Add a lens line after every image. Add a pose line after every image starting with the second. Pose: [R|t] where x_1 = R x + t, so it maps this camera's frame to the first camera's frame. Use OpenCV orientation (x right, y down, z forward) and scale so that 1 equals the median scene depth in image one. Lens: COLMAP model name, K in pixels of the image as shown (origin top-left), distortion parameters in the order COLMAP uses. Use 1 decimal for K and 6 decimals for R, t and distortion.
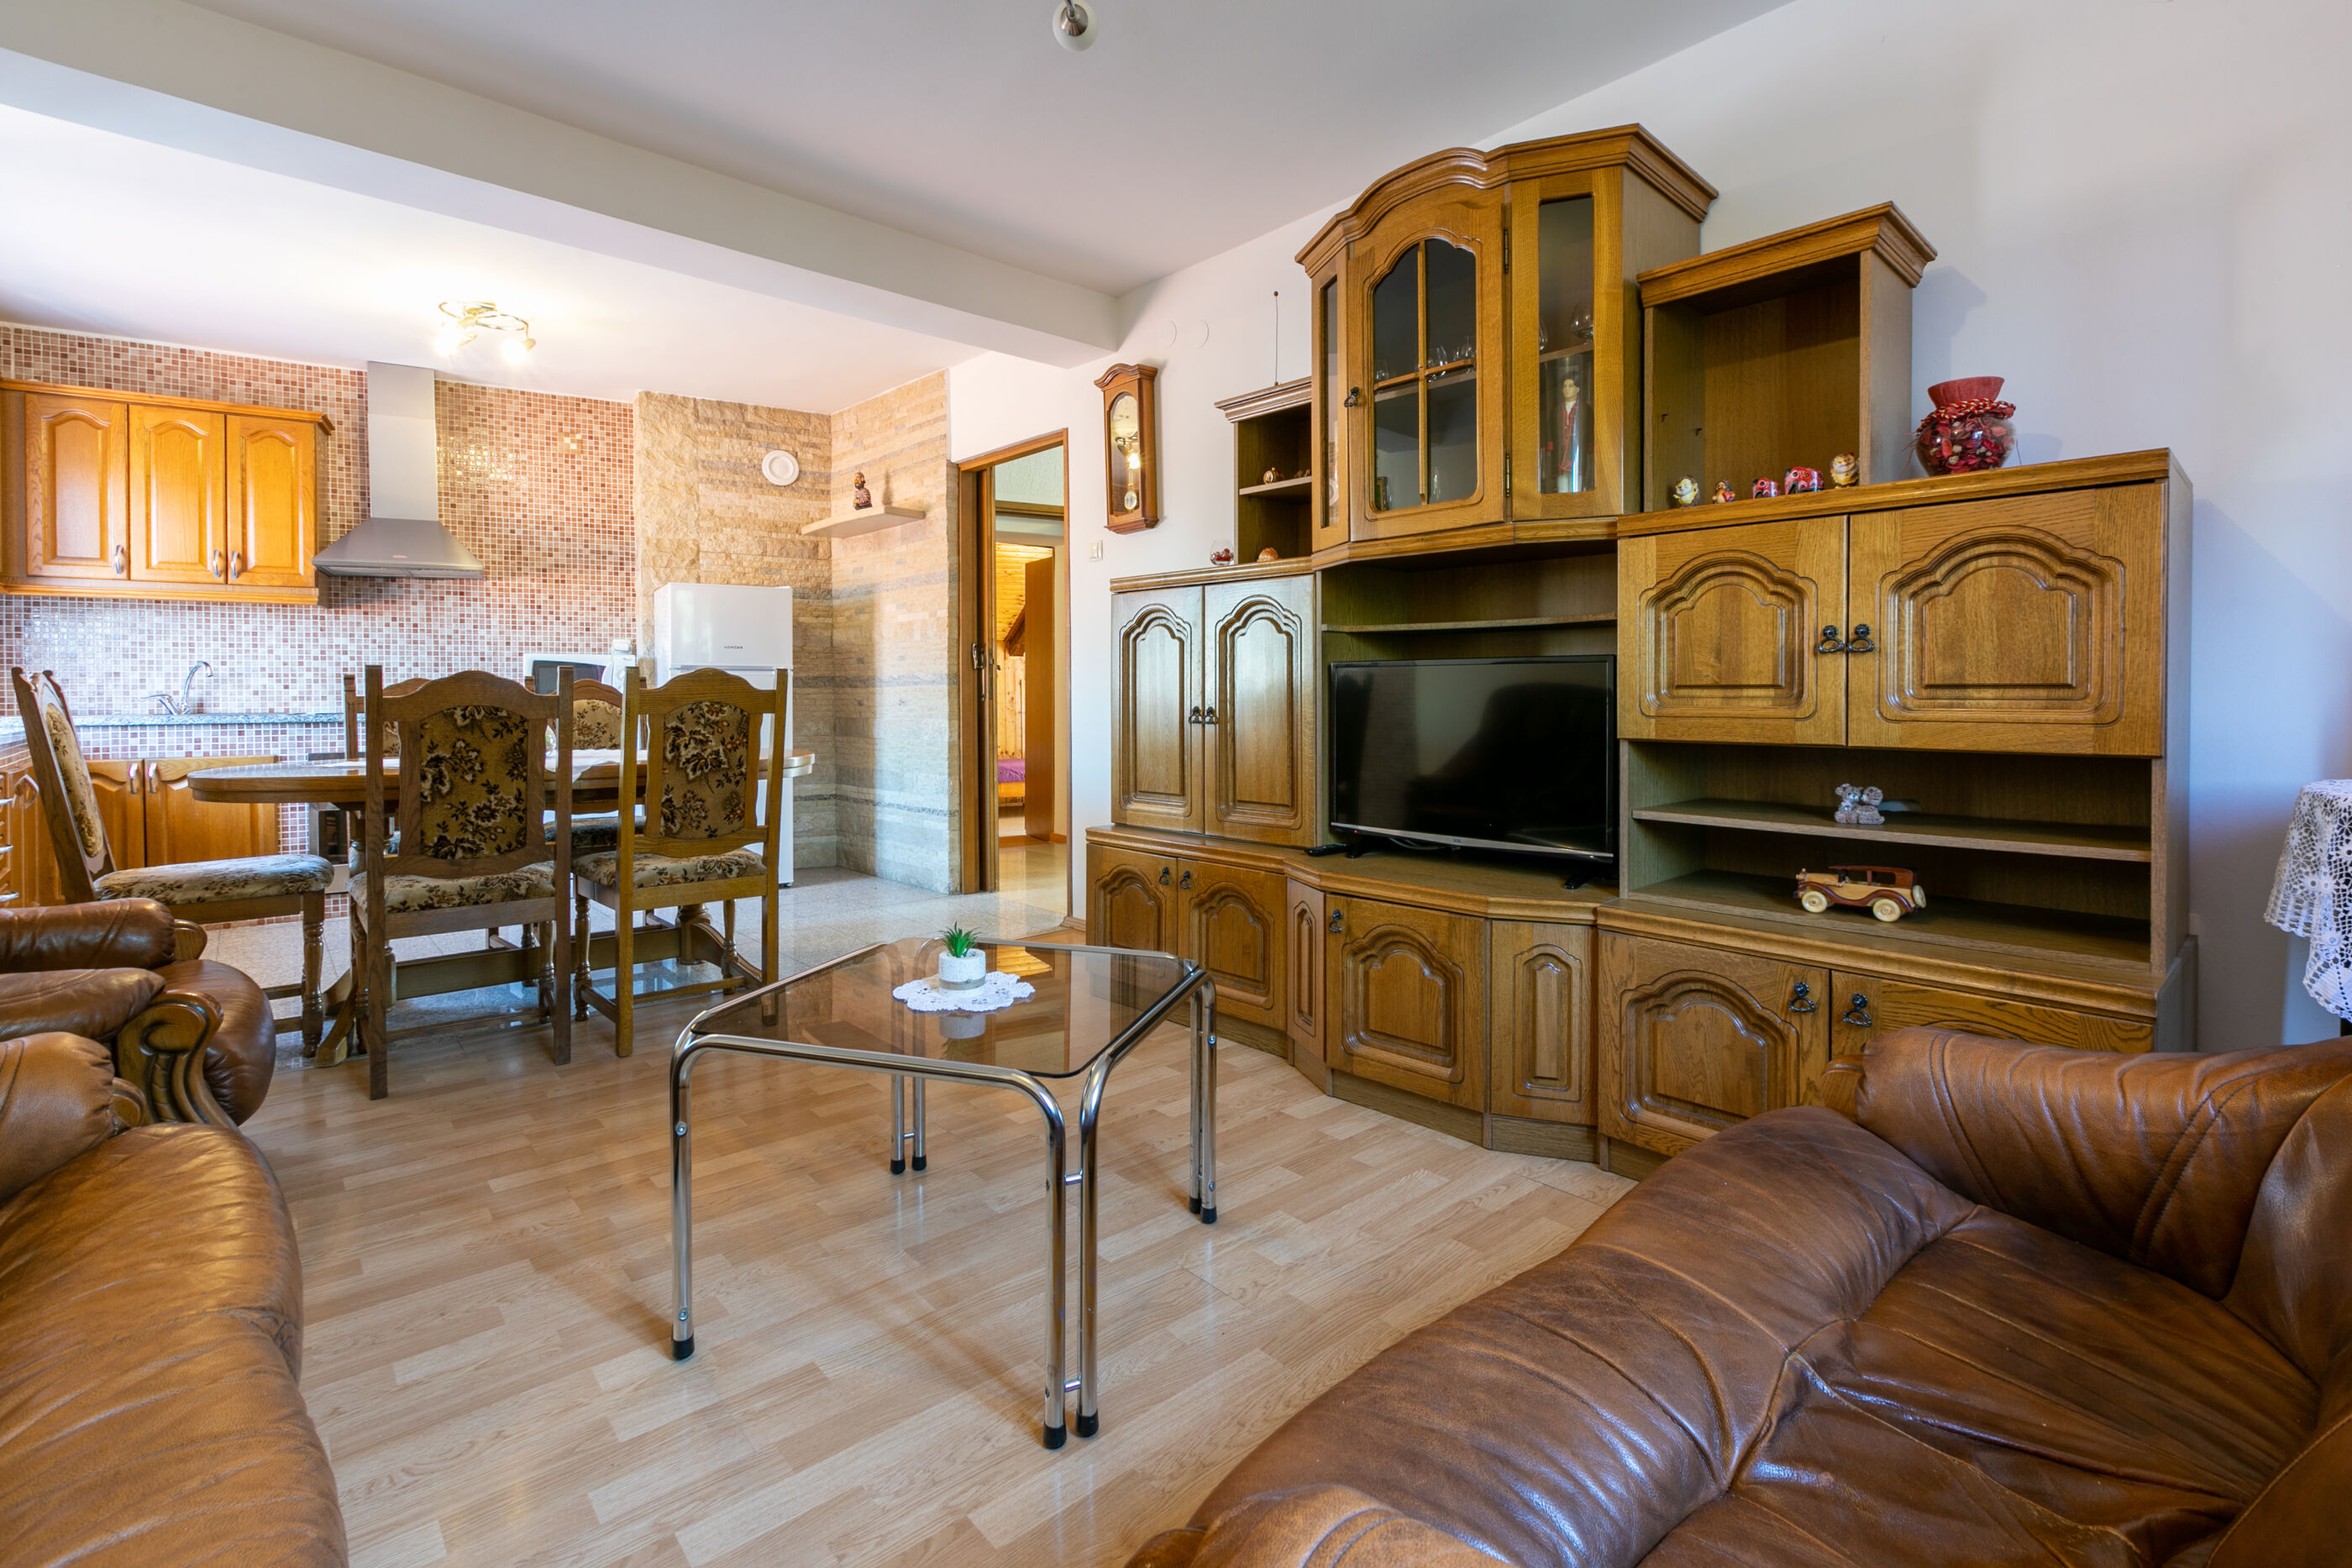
lens RADIAL K [[1069.9, 0, 1173.7], [0, 1069.9, 700.4], [0, 0, 1]] dist [0.005090, -0.003121]
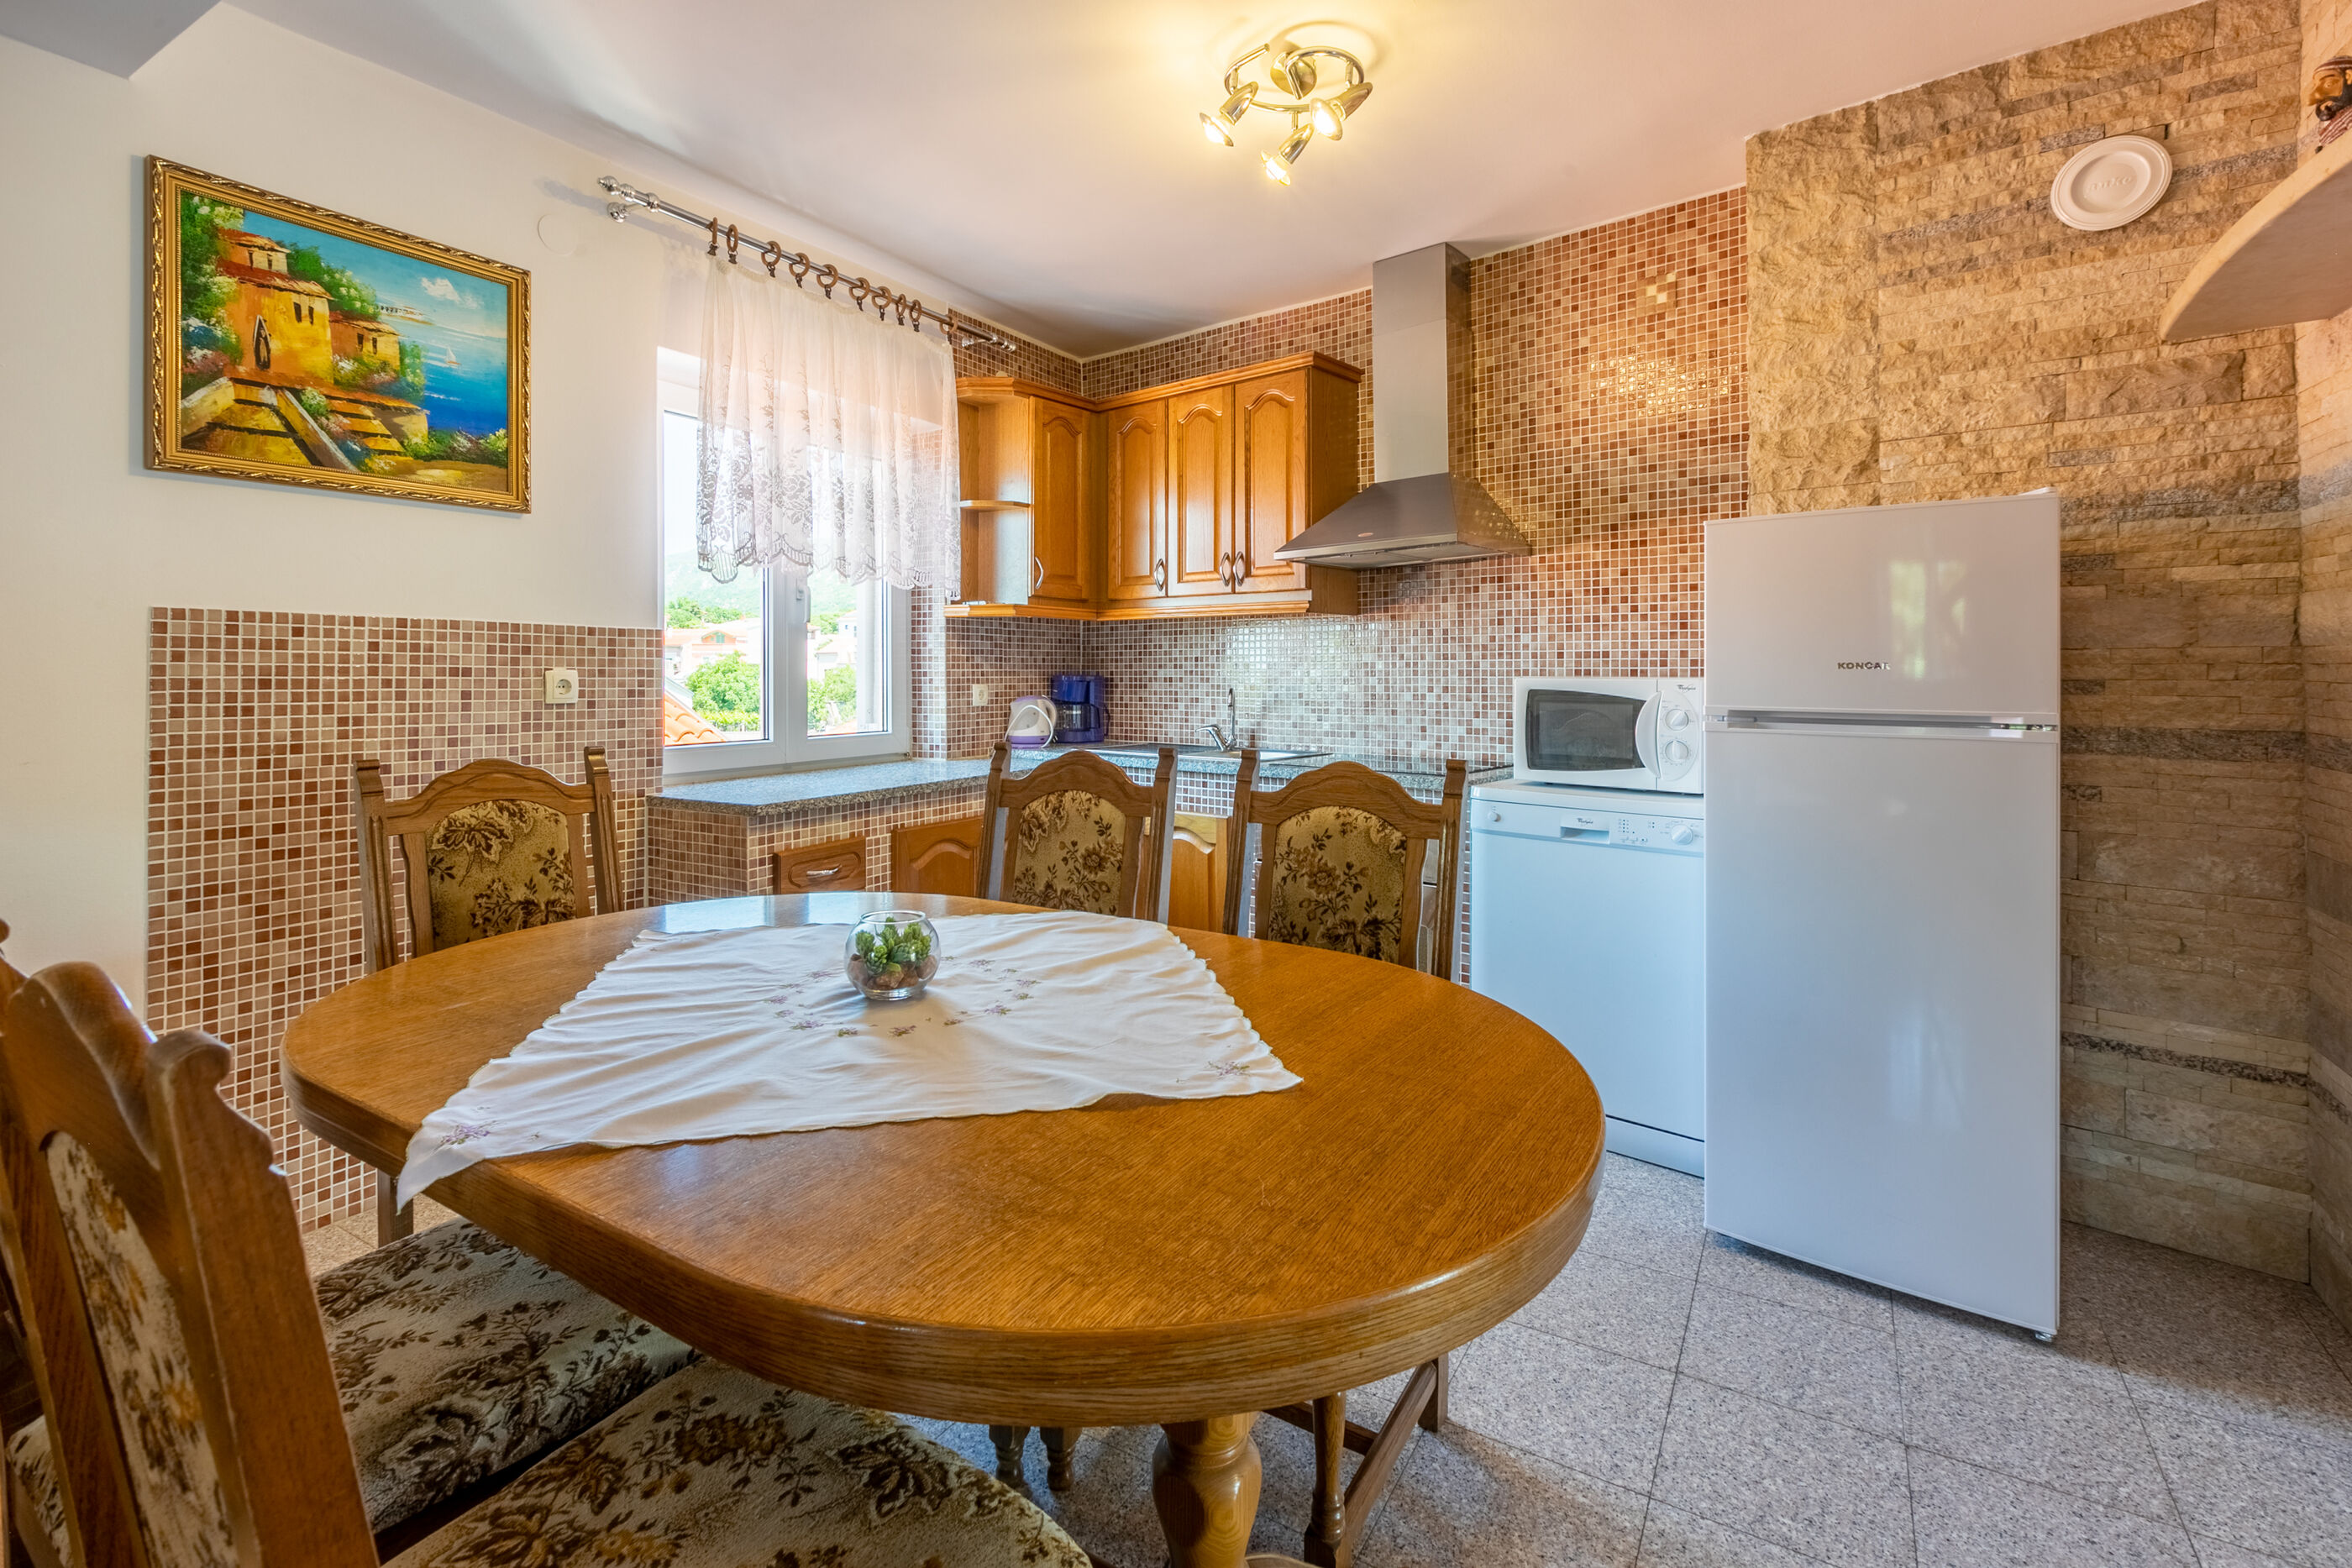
lens RADIAL K [[1069.9, 0, 1160.8], [0, 1069.9, 673.7], [0, 0, 1]] dist [0.005090, -0.003121]
pose [[0.296314, 0.007409, -0.955062, -0.125545], [-0.006005, 0.999965, 0.005894, -0.052585], [0.955072, 0.003989, 0.296348, 0.705978]]
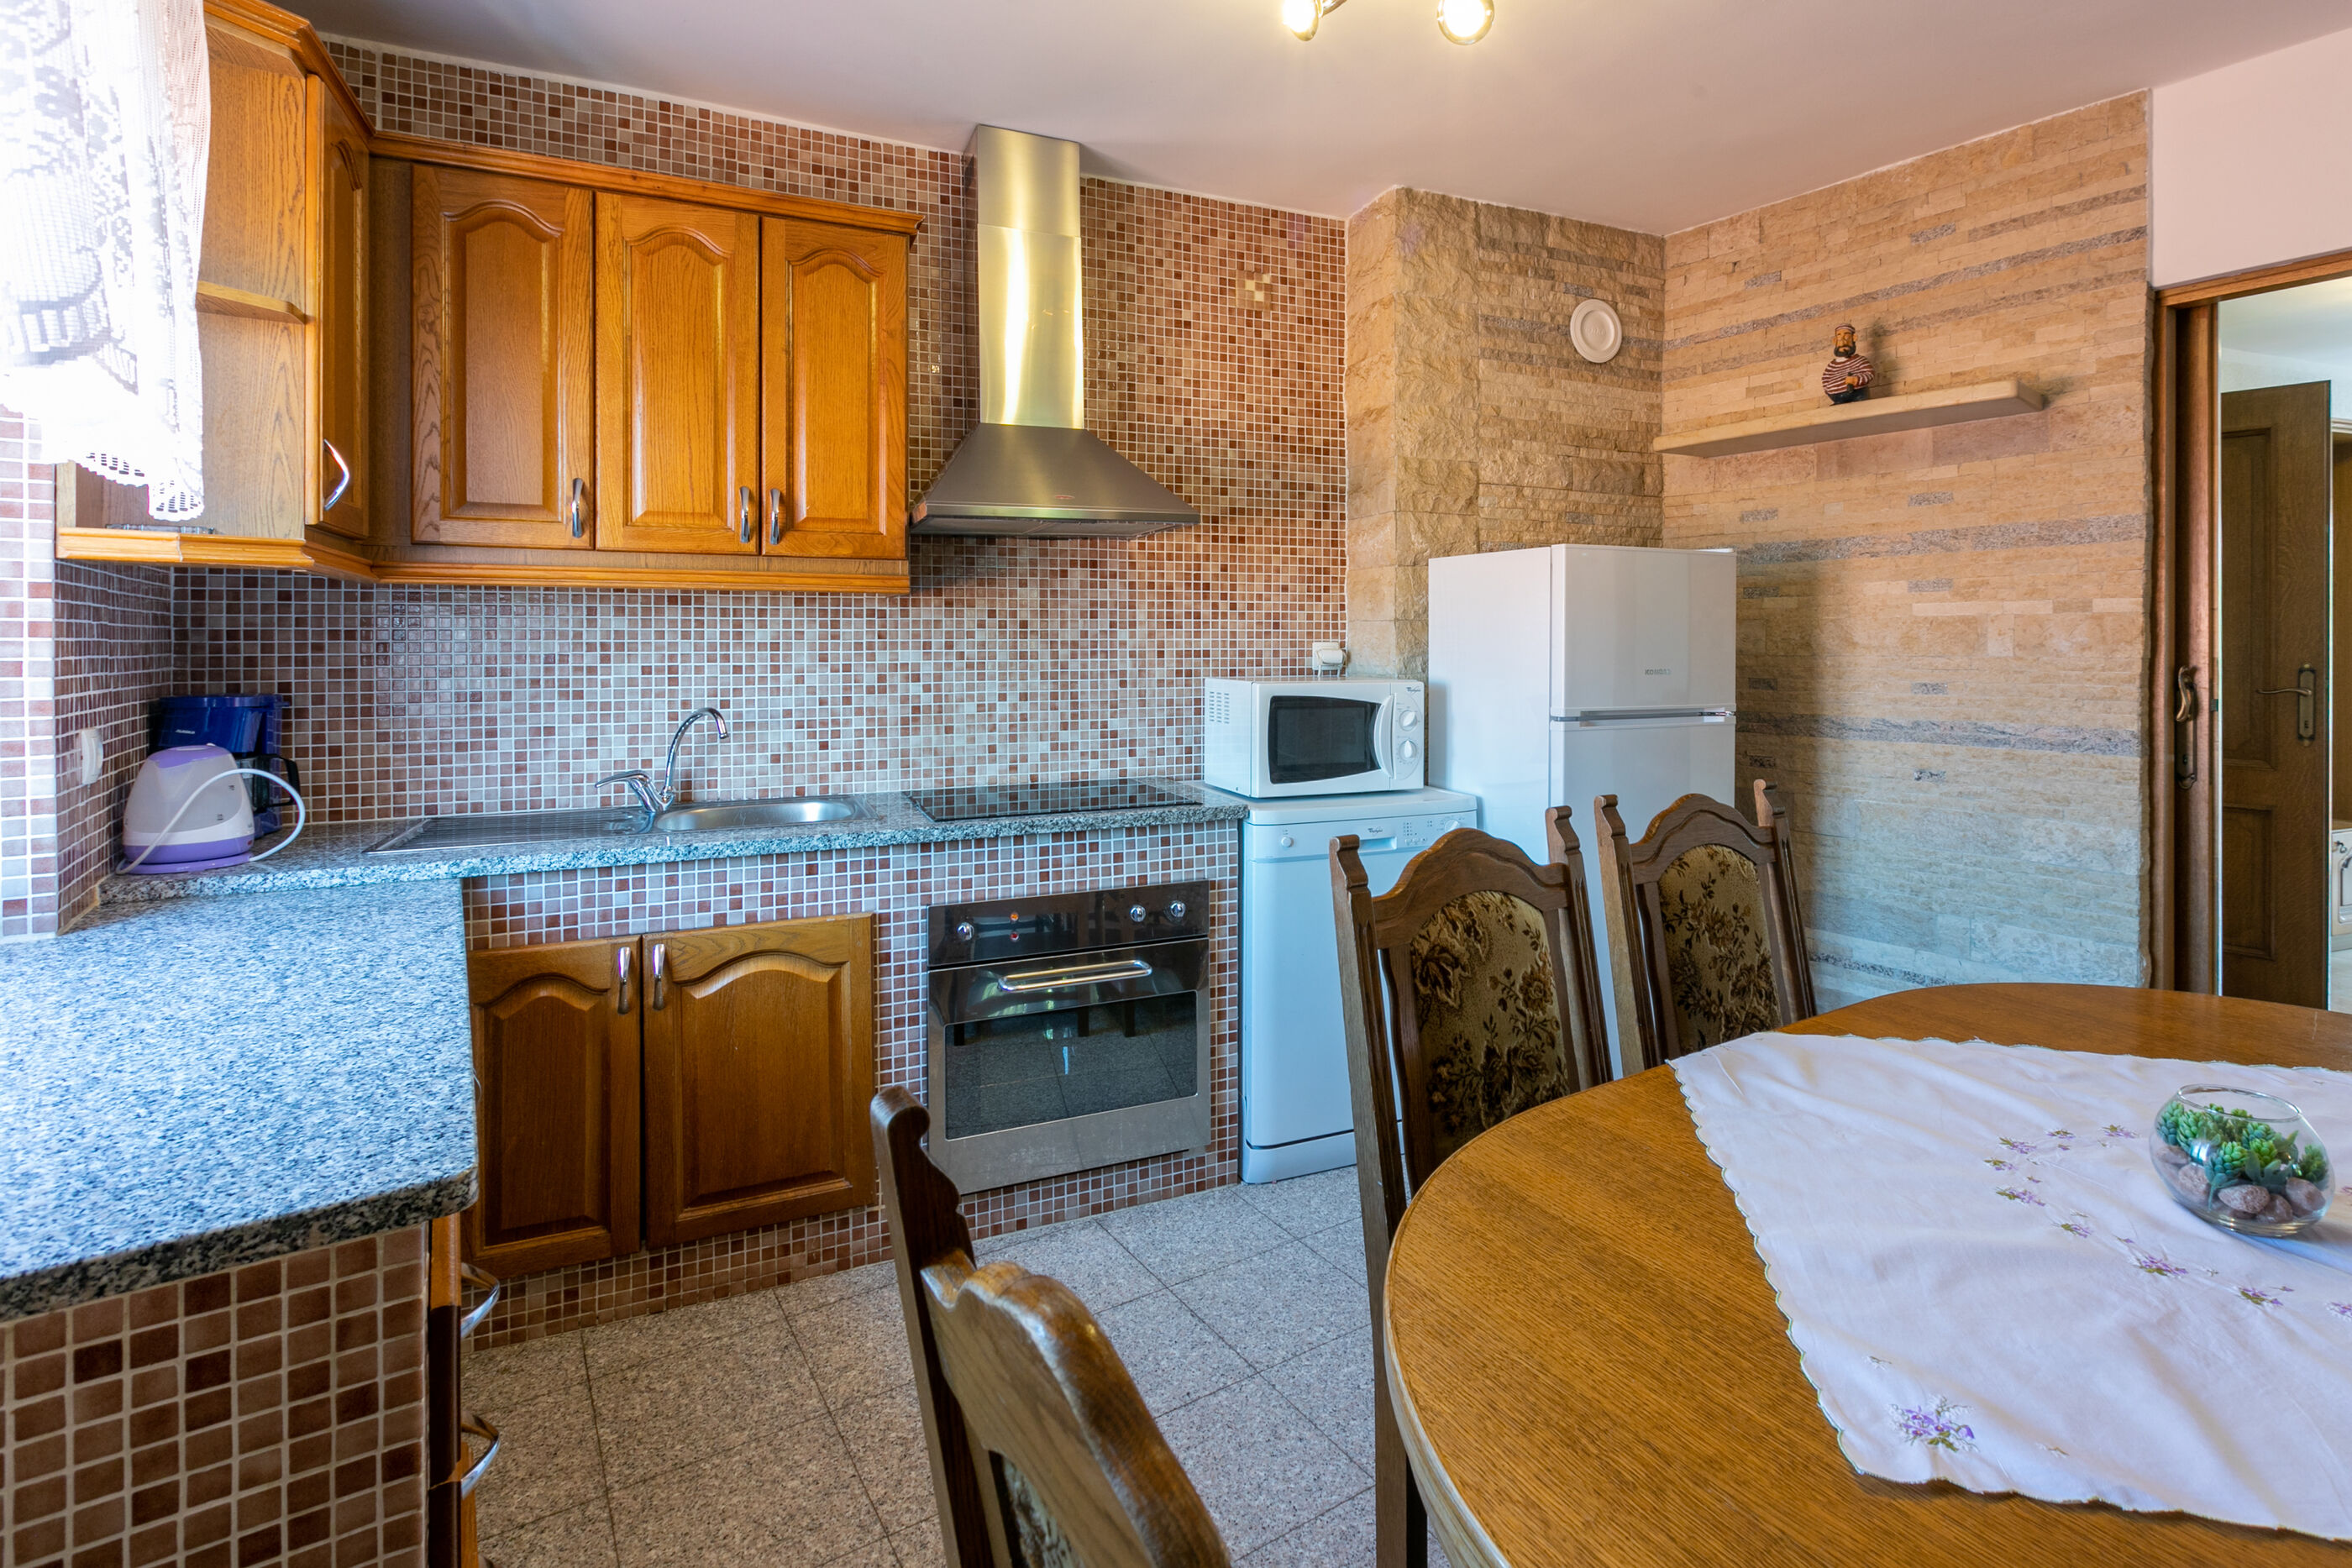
lens RADIAL K [[1157.2, 0, 1276.4], [0, 1157.2, 642.9], [0, 0, 1]] dist [-0.000090, -0.000730]
pose [[0.994178, 0.004366, -0.107662, -0.584542], [-0.004875, 0.999978, -0.004467, -0.066360], [0.107640, 0.004966, 0.994177, 0.489273]]
